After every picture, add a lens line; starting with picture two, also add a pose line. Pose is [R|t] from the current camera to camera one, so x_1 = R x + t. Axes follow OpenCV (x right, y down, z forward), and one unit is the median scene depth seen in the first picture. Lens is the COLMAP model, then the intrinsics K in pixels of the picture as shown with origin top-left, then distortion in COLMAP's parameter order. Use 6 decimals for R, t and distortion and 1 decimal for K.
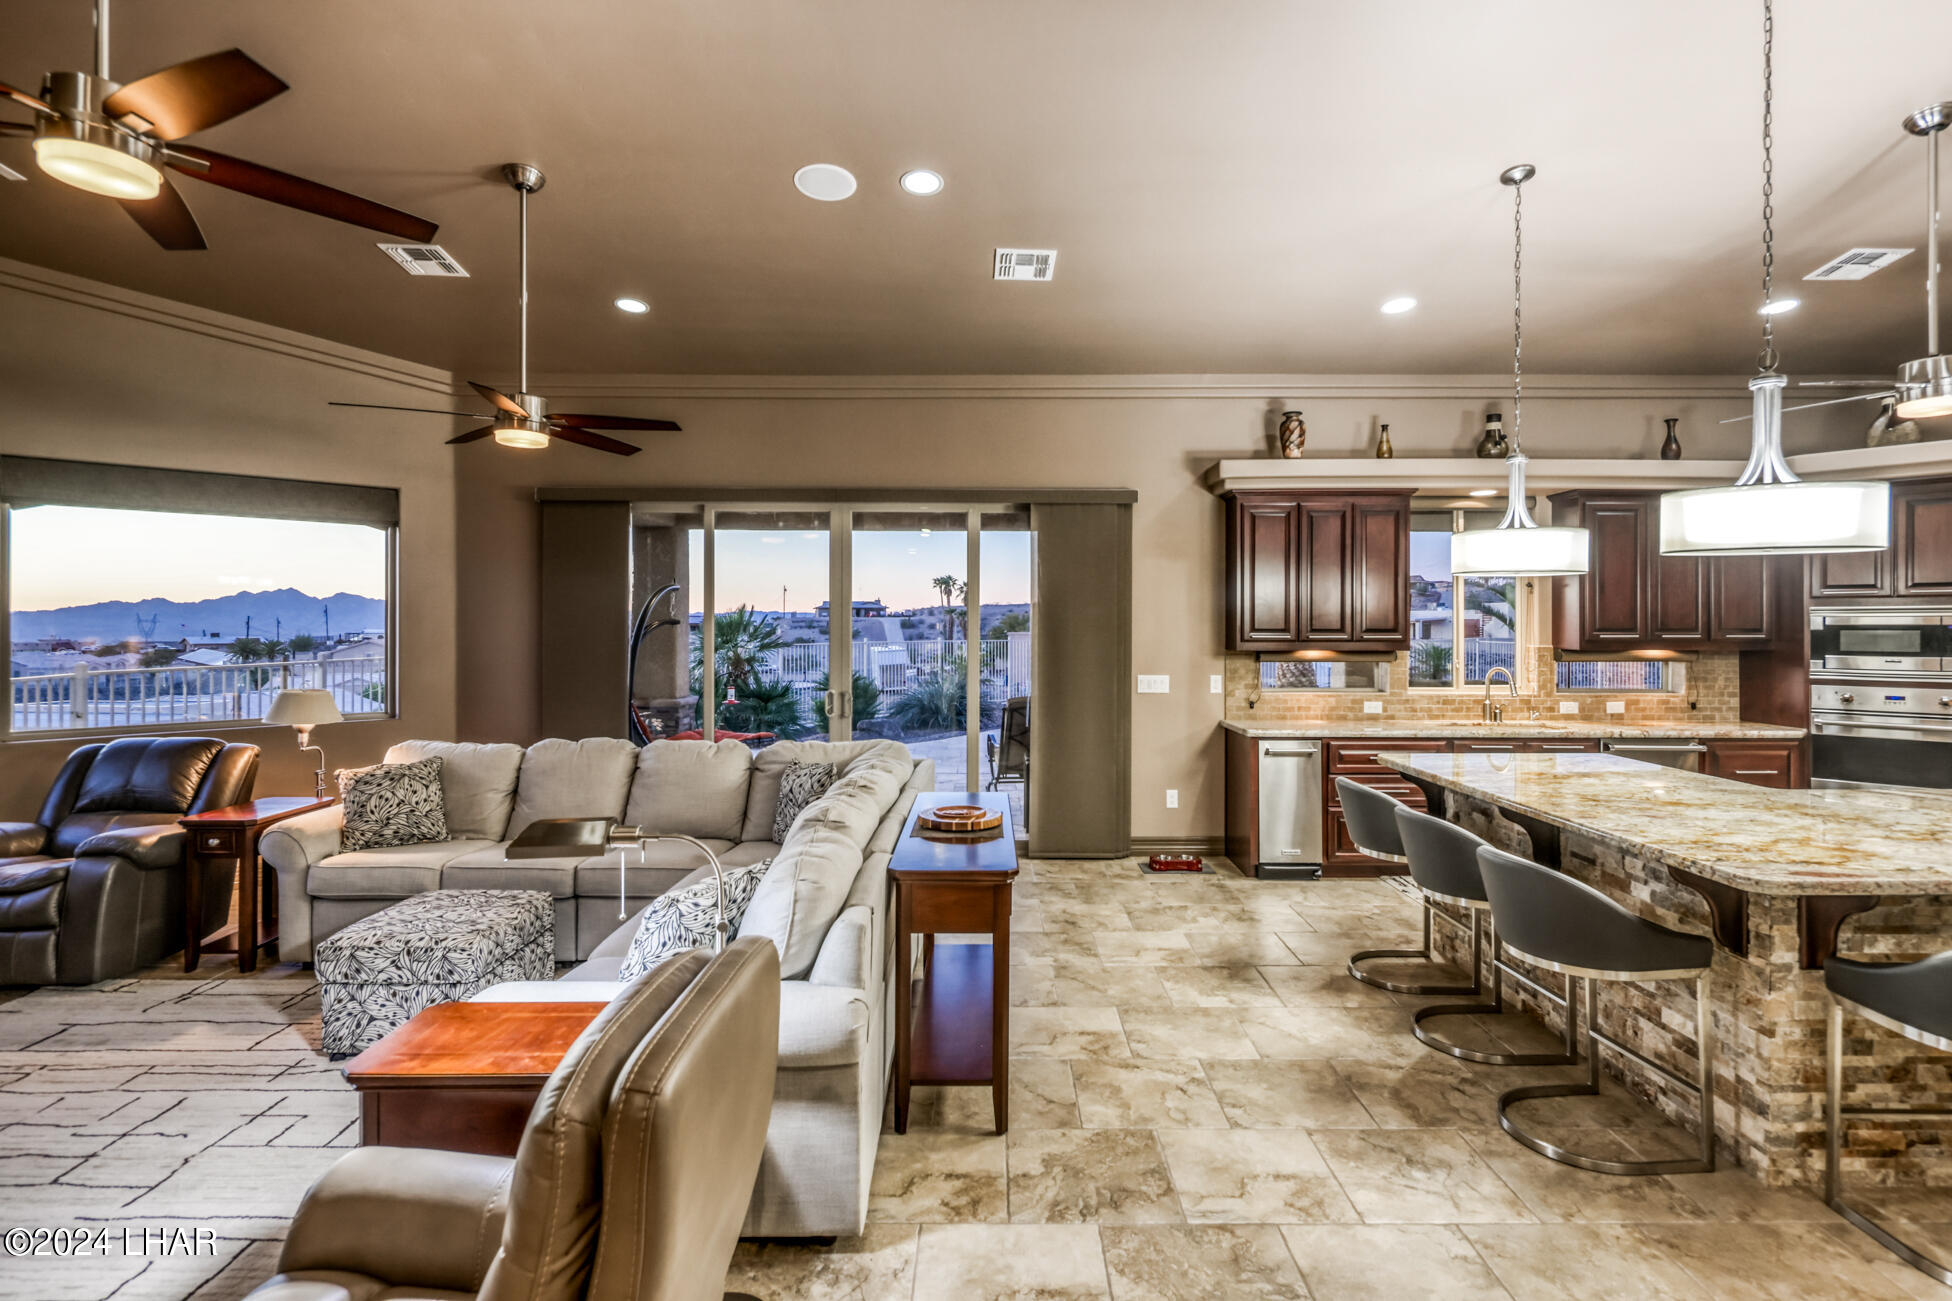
lens RADIAL K [[940.2, 0, 985.7], [0, 940.2, 623.5], [0, 0, 1]] dist [0.003188, -0.002464]
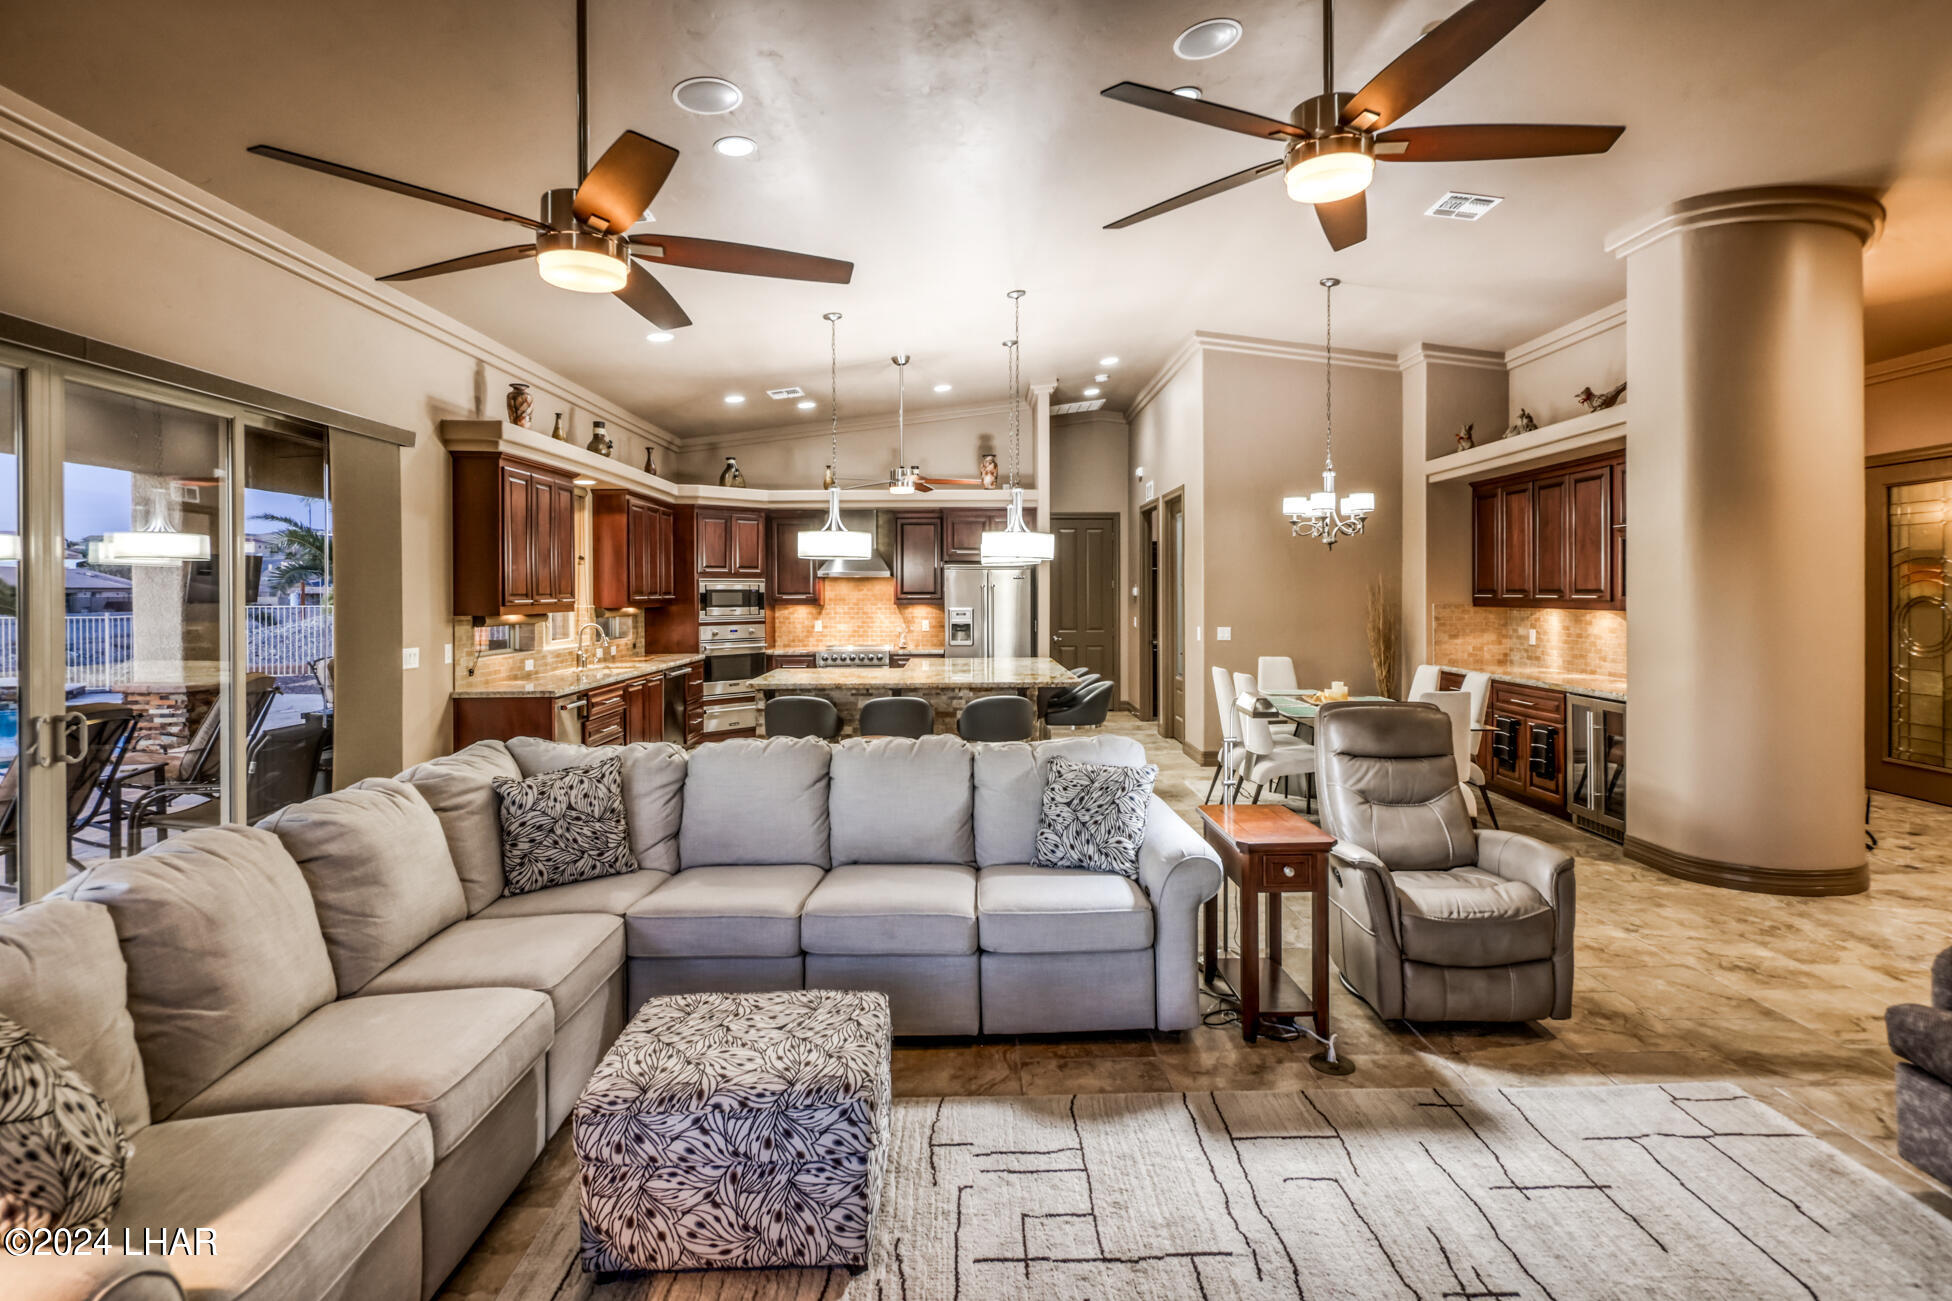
lens RADIAL K [[940.4, 0, 989.1], [0, 940.4, 594.4], [0, 0, 1]] dist [0.007434, -0.005103]
pose [[-0.021796, -0.005199, 0.999749, -0.700857], [0.001377, 0.999985, 0.005230, 0.001831], [-0.999761, 0.001491, -0.021789, 0.489161]]
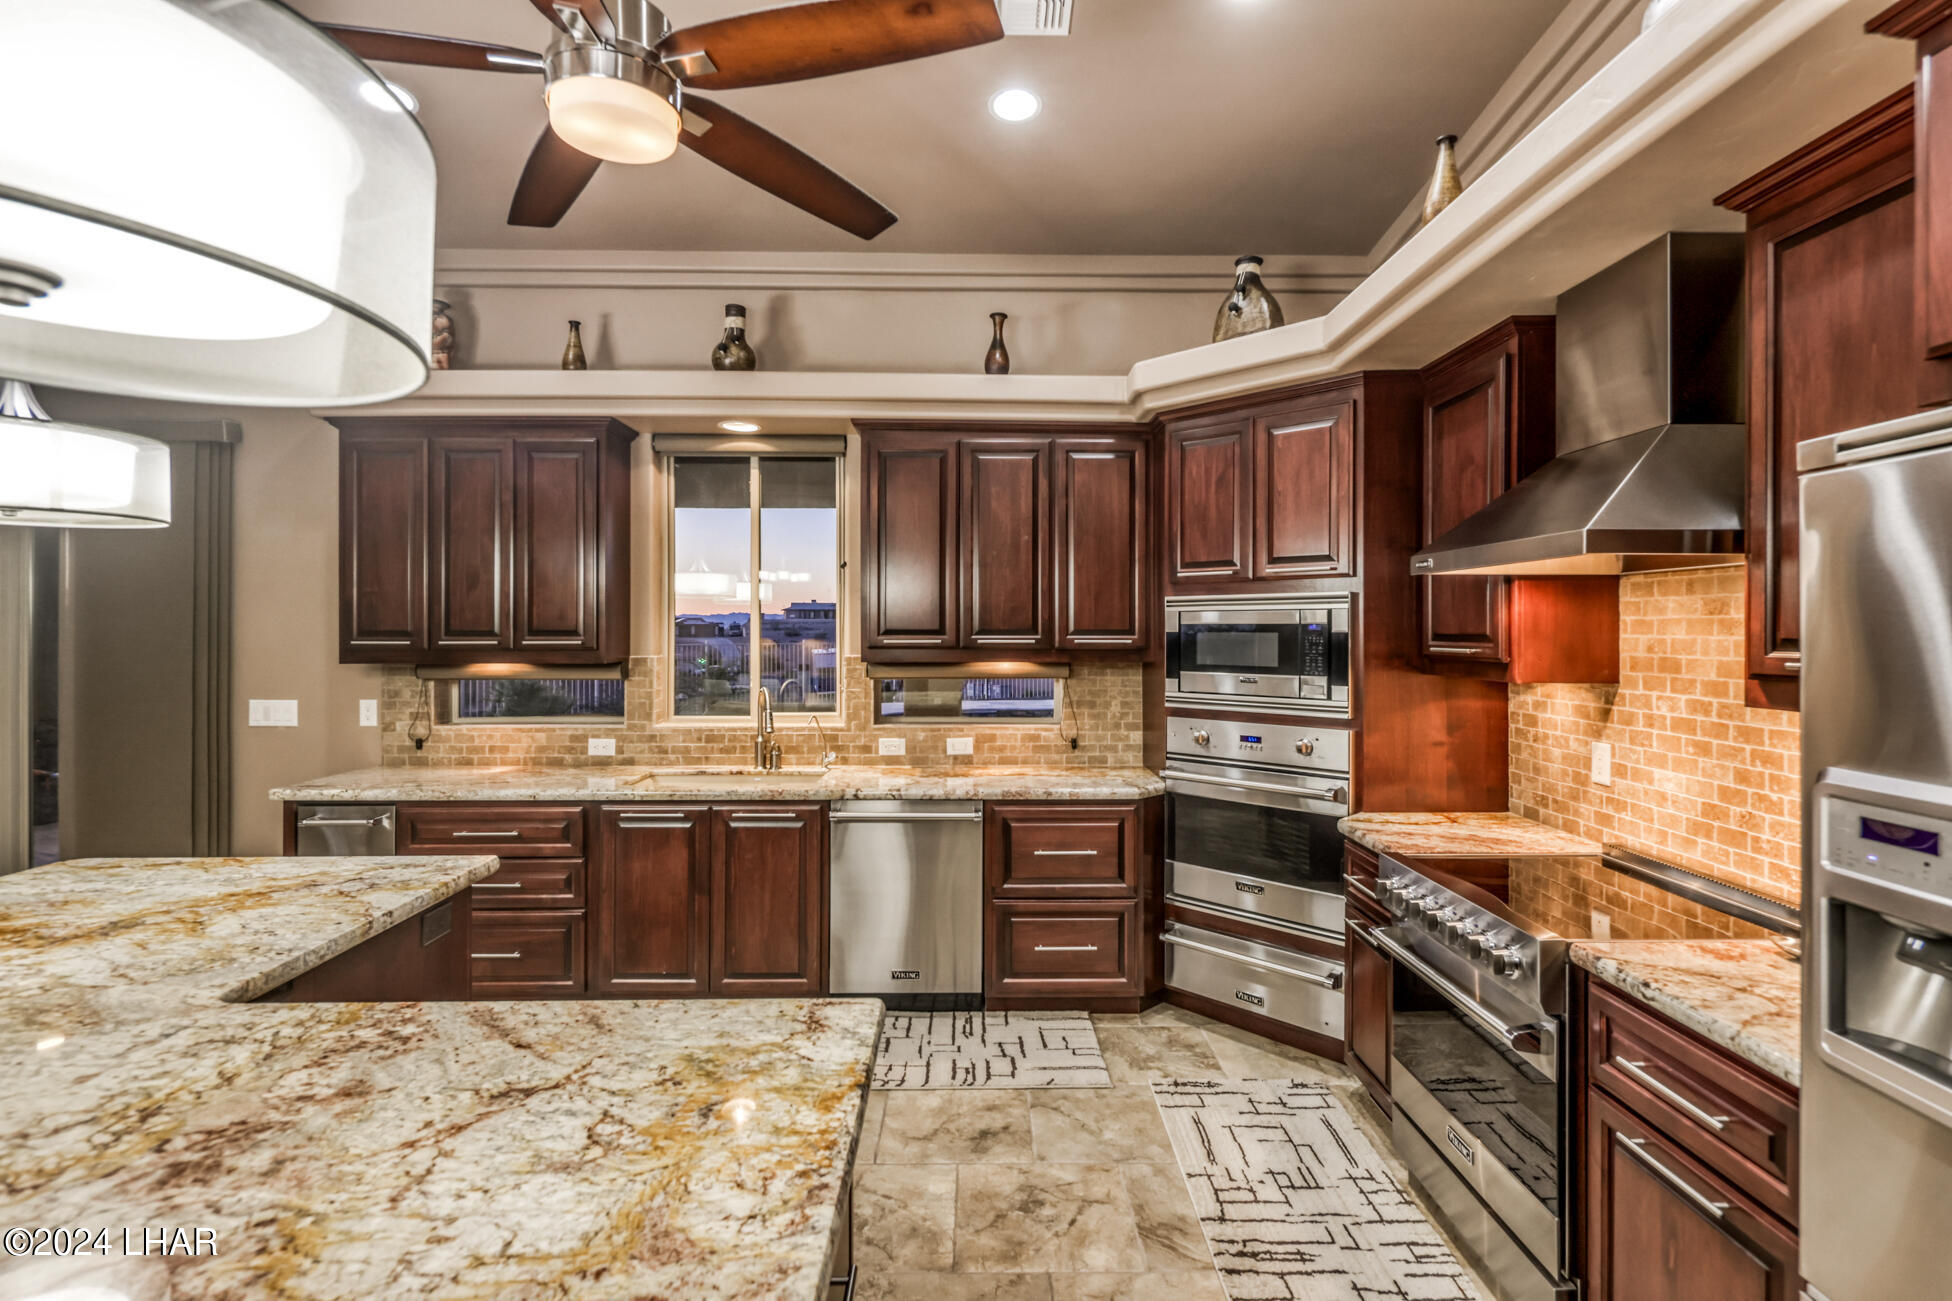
lens RADIAL K [[940.4, 0, 987.6], [0, 940.4, 629.4], [0, 0, 1]] dist [0.007434, -0.005103]
pose [[0.999873, -0.000618, 0.015944, 0.679978], [0.000548, 0.999990, 0.004398, 0.002133], [-0.015947, -0.004389, 0.999863, 0.322748]]
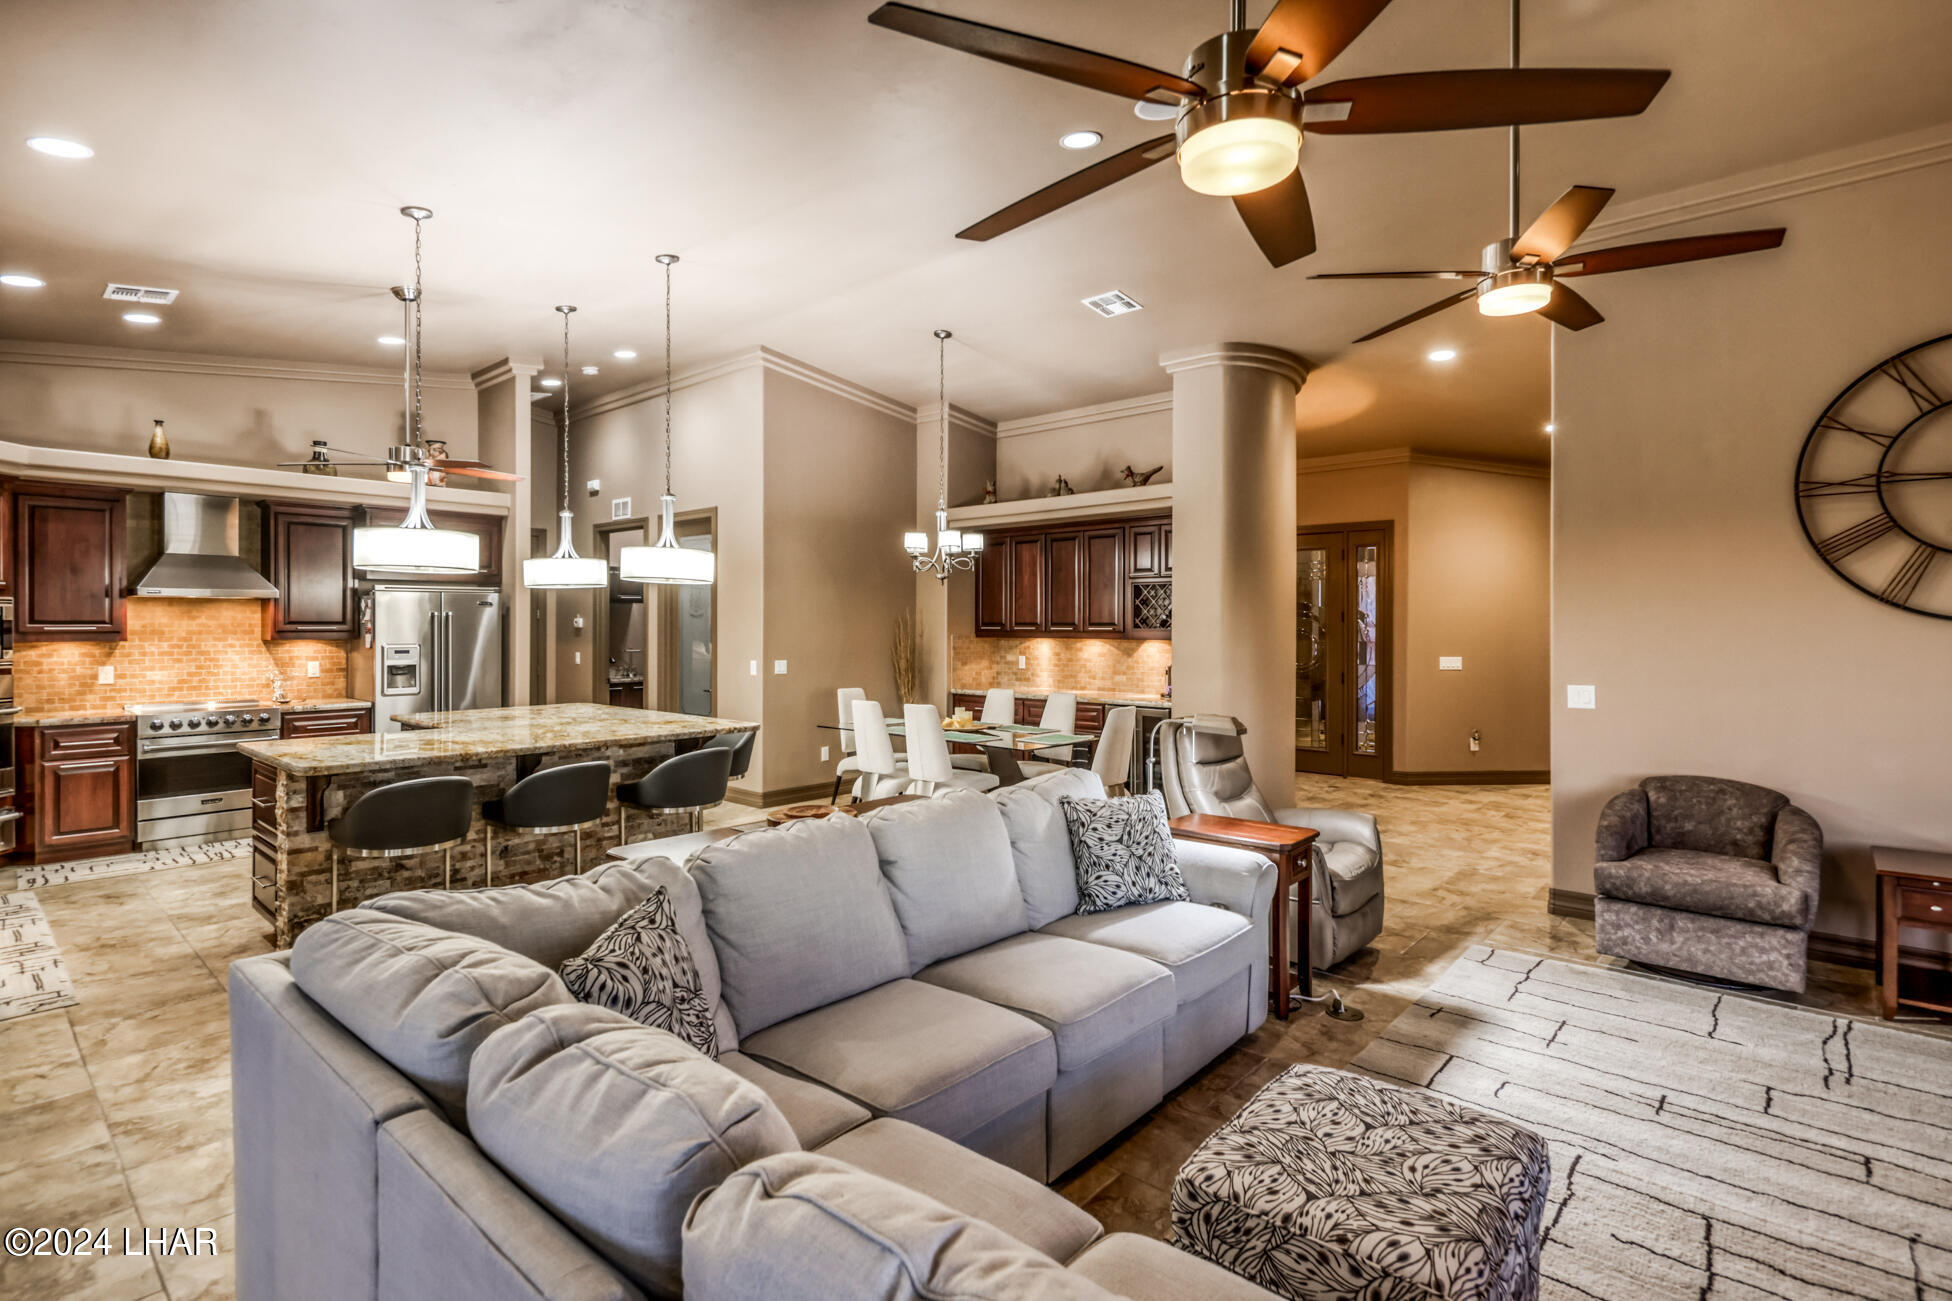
lens RADIAL K [[940.4, 0, 988.3], [0, 940.4, 626.3], [0, 0, 1]] dist [0.007434, -0.005103]
pose [[-0.750145, -0.005149, 0.661253, -0.439810], [-0.005363, 0.999984, 0.001703, 0.005533], [-0.661252, -0.002269, -0.750161, 0.891824]]
